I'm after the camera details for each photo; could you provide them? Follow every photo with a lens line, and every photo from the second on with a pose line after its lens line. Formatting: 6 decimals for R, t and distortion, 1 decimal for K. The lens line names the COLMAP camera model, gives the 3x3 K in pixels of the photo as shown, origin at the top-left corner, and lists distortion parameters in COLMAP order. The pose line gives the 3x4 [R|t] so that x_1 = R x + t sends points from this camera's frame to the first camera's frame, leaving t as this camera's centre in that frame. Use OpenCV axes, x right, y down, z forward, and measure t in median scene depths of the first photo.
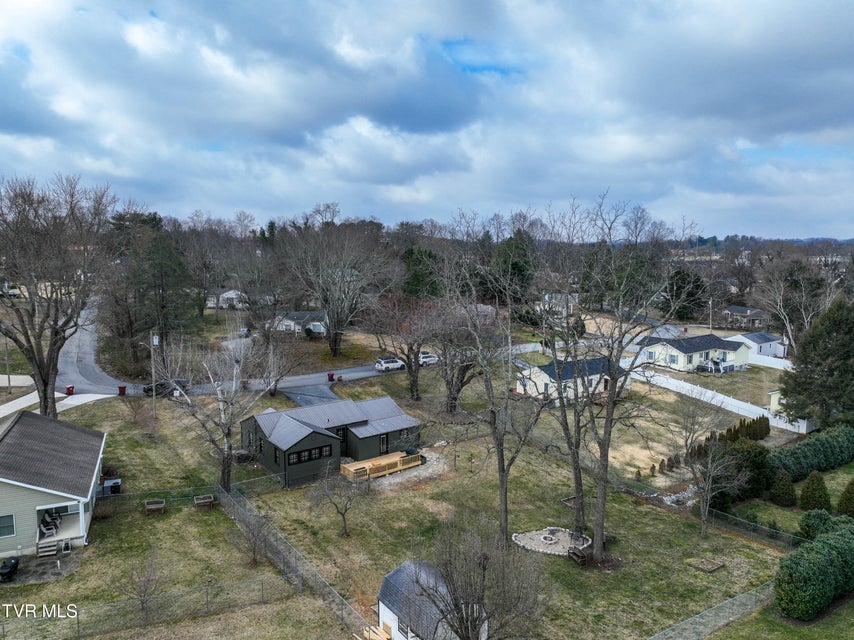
lens RADIAL K [[597.0, 0, 429.3], [0, 597.0, 315.7], [0, 0, 1]] dist [0.005917, 0.006055]
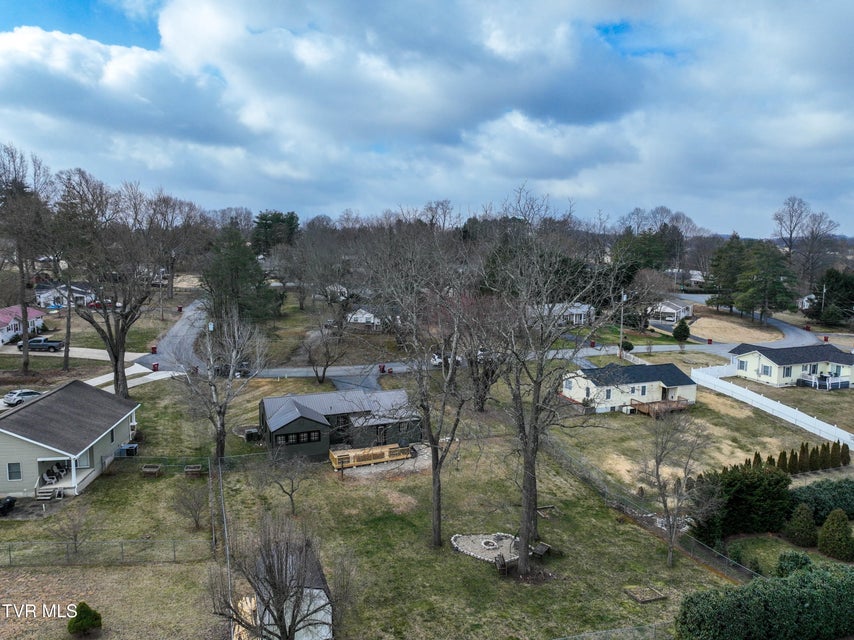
lens RADIAL K [[597.0, 0, 430.2], [0, 597.0, 324.4], [0, 0, 1]] dist [0.005917, 0.006055]
pose [[0.963245, 0.035921, -0.266213, 0.159553], [-0.030419, 0.999230, 0.024761, -0.001992], [0.266897, -0.015753, 0.963596, 0.020050]]
